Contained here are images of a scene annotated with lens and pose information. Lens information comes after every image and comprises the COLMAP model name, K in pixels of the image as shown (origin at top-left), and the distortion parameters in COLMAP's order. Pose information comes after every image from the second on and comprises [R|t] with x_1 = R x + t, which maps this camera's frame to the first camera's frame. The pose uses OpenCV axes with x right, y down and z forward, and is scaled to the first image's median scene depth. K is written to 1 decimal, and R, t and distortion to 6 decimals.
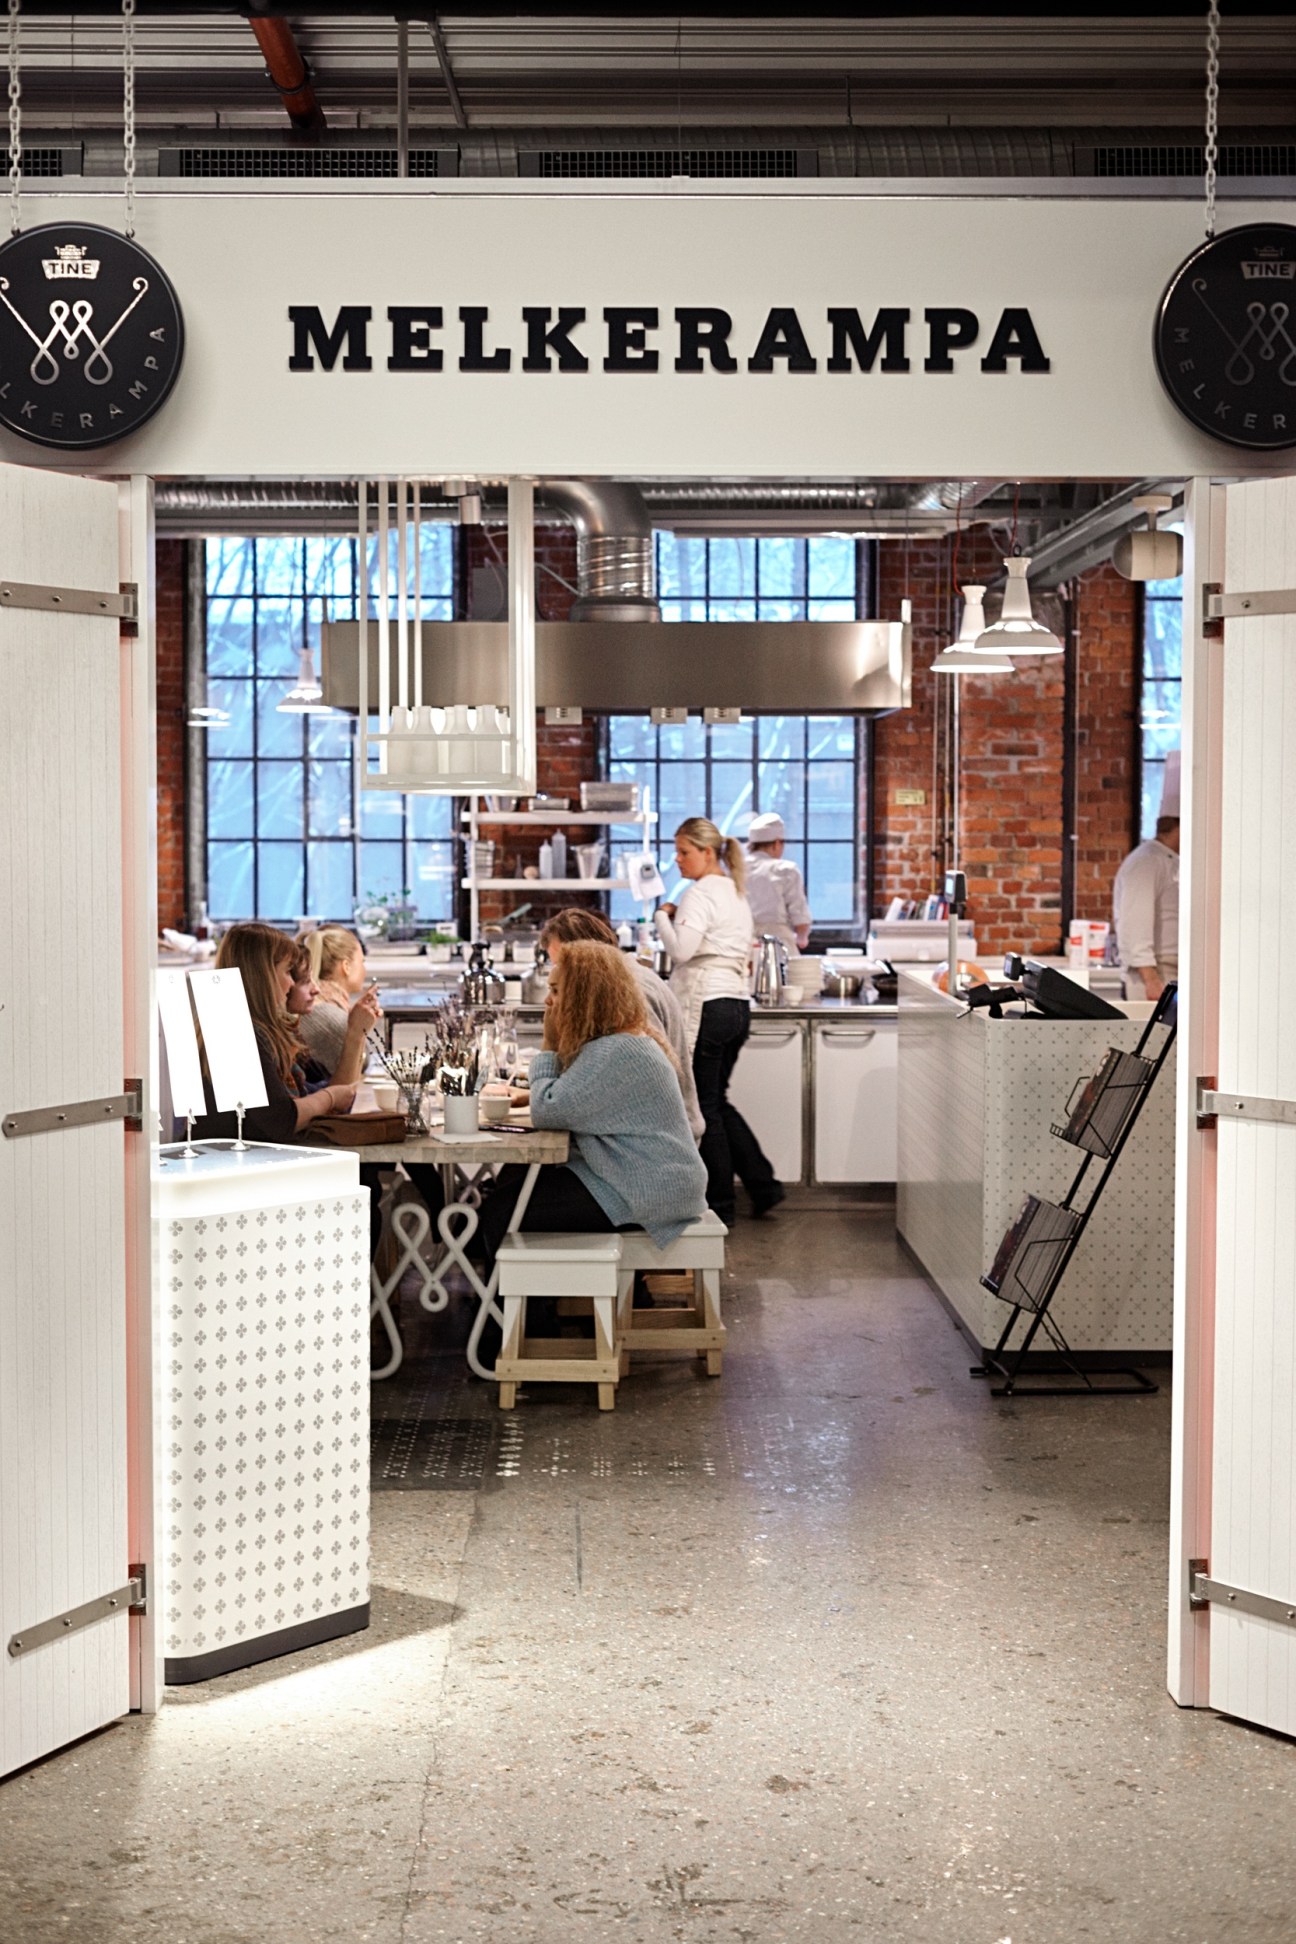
lens RADIAL K [[2817.7, 0, 648.5], [0, 2817.7, 972.5], [0, 0, 1]] dist [-0.000415, 0.000000]
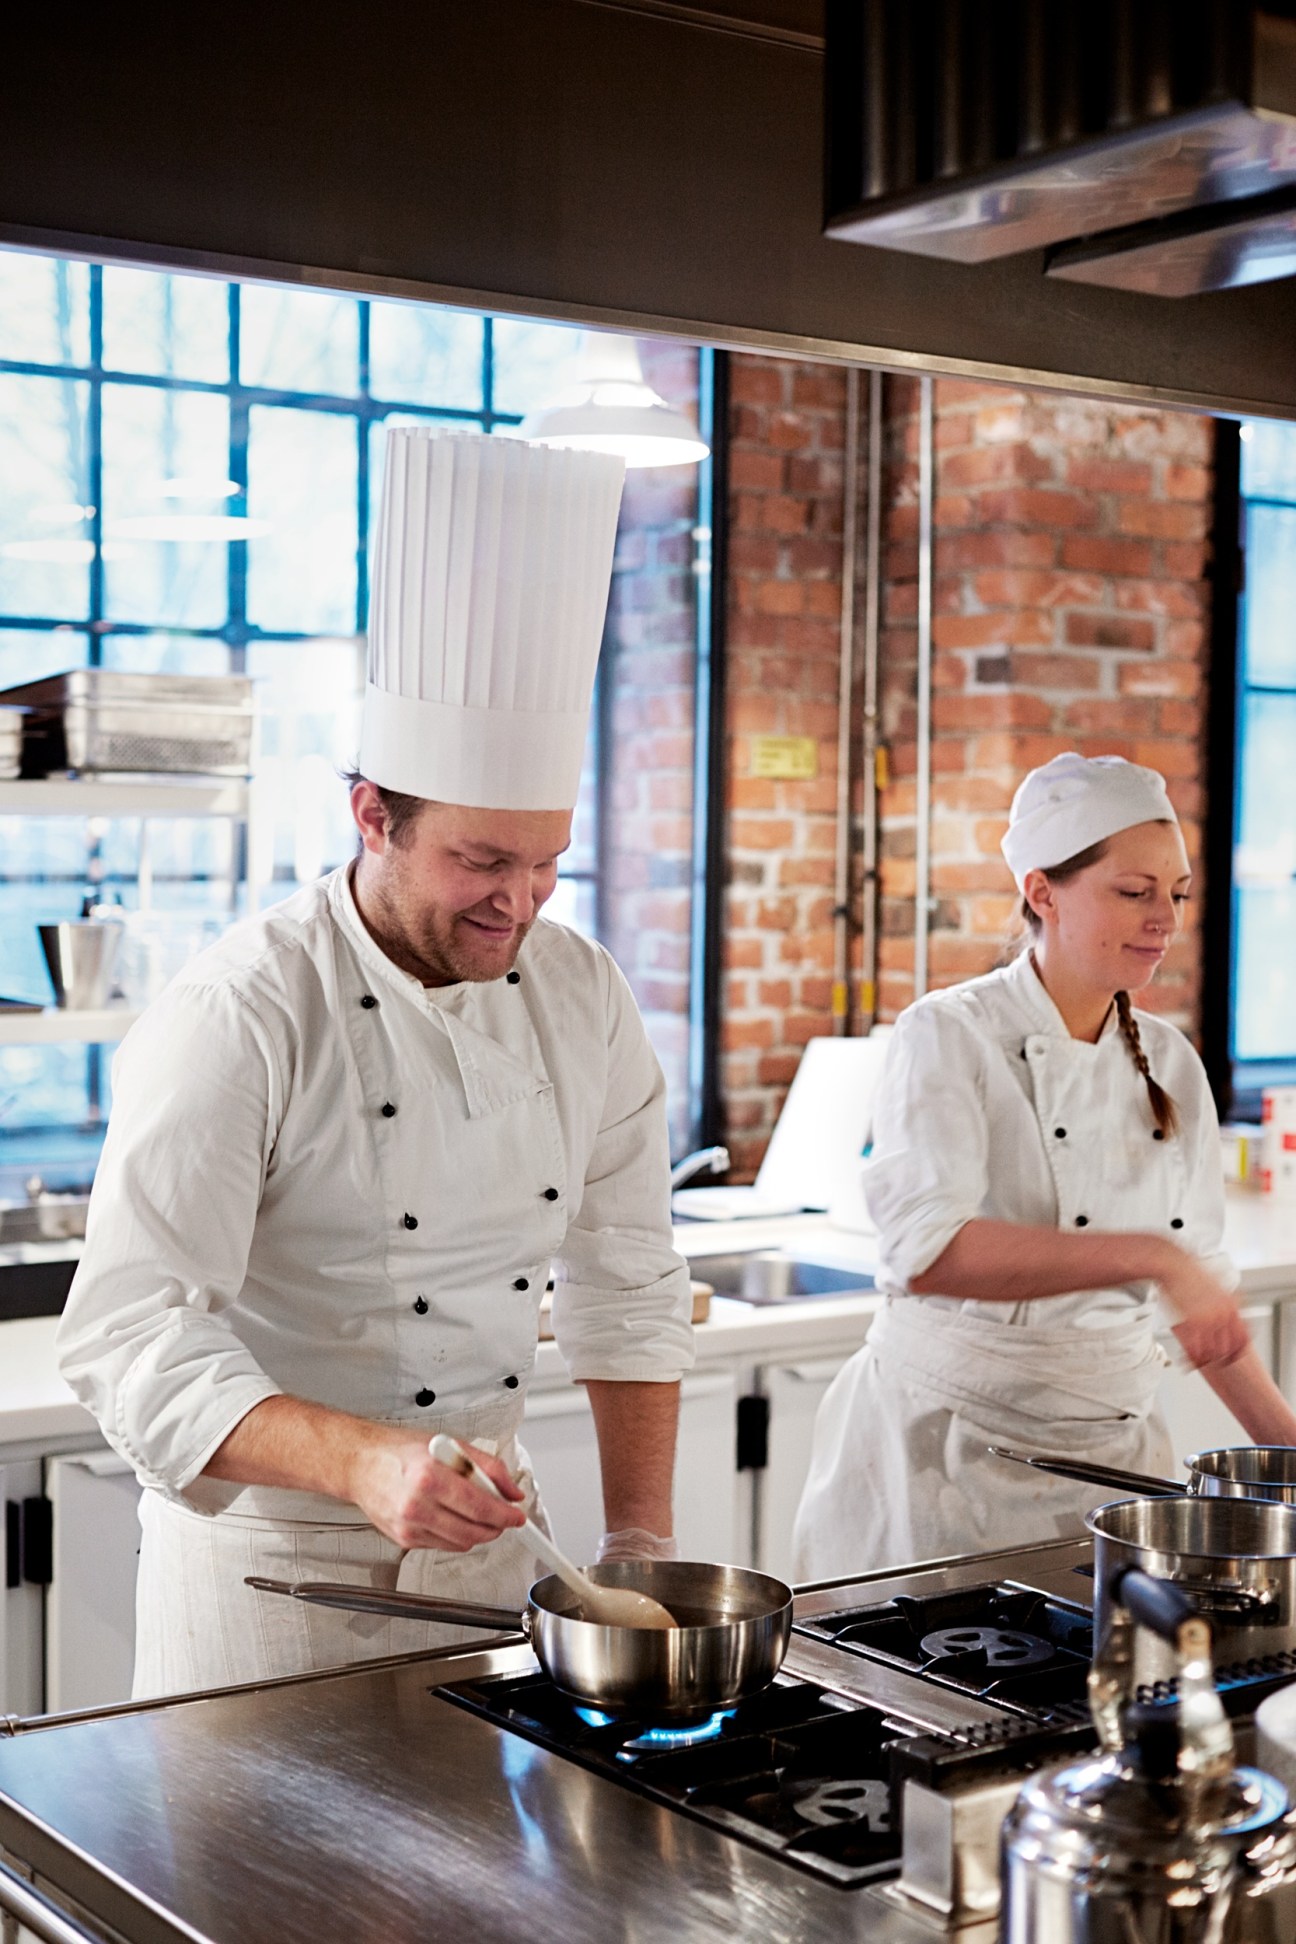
lens RADIAL K [[2817.7, 0, 647.4], [0, 2817.7, 970.0], [0, 0, 1]] dist [-0.000415, 0.000000]
pose [[0.819937, -0.021356, 0.572055, -0.131973], [0.025013, 0.999686, 0.001469, -0.035621], [-0.571907, 0.013105, 0.820214, 0.712138]]
